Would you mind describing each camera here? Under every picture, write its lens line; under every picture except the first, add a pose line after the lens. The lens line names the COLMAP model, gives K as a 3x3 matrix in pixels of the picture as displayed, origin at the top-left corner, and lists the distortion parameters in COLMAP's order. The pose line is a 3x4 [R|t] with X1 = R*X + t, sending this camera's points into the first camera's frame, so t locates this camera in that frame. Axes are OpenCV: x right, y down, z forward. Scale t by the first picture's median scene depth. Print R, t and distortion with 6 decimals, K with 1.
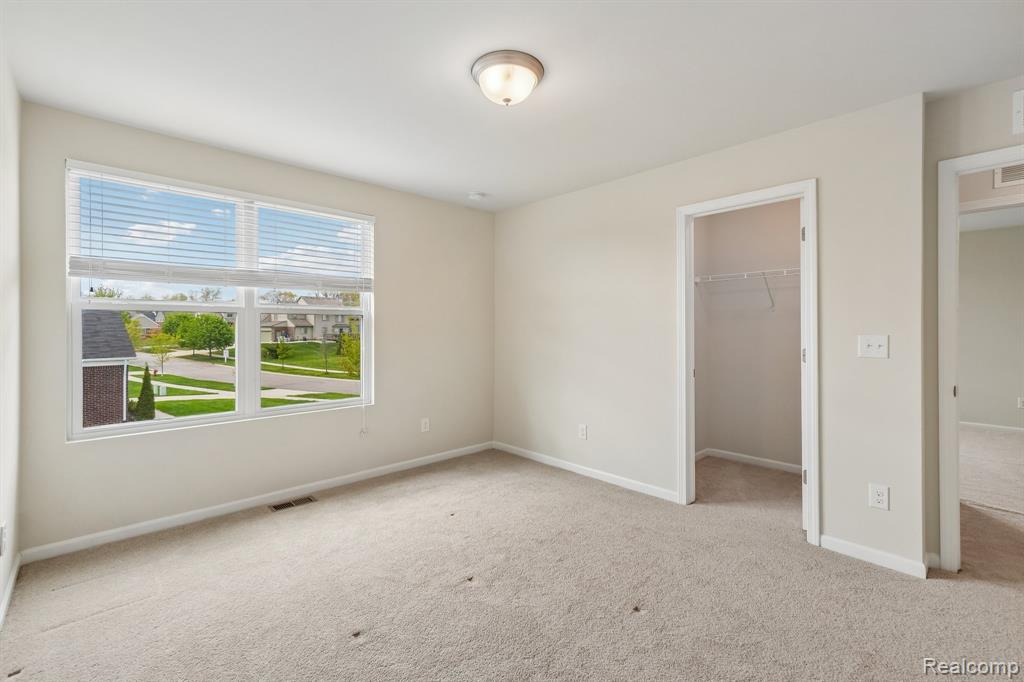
lens RADIAL K [[443.5, 0, 515.4], [0, 443.5, 332.2], [0, 0, 1]] dist [-0.002054, 0.000158]
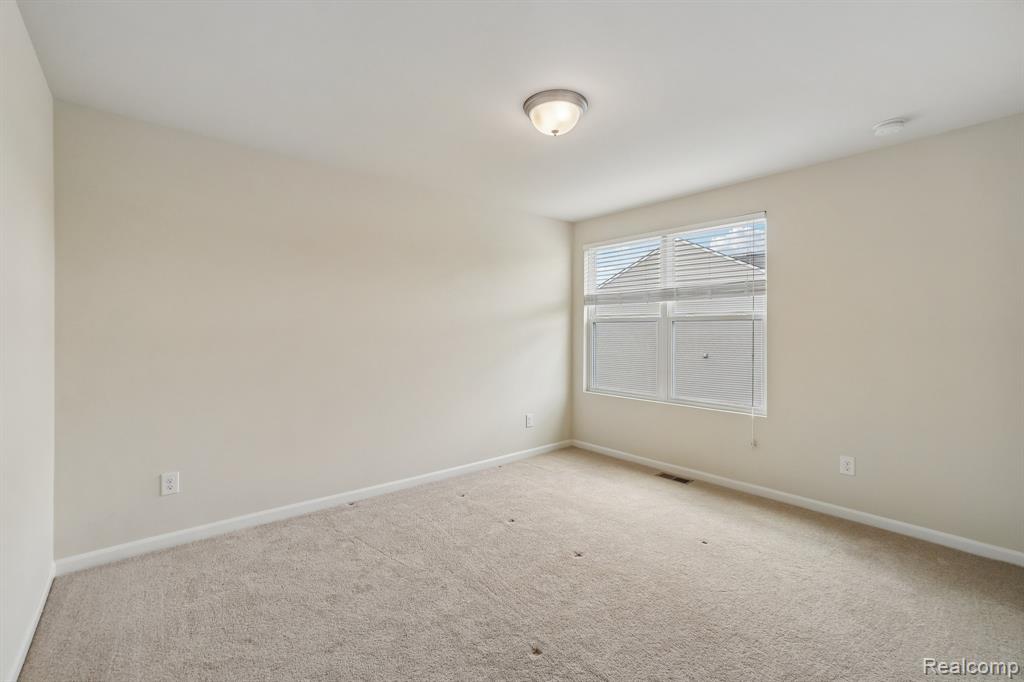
lens RADIAL K [[443.5, 0, 515.4], [0, 443.5, 332.2], [0, 0, 1]] dist [-0.002054, 0.000158]
pose [[-0.056403, 0.003785, -0.998401, 0.687224], [-0.010574, 0.999934, 0.004388, -0.011902], [0.998352, 0.010805, -0.056359, 0.595515]]
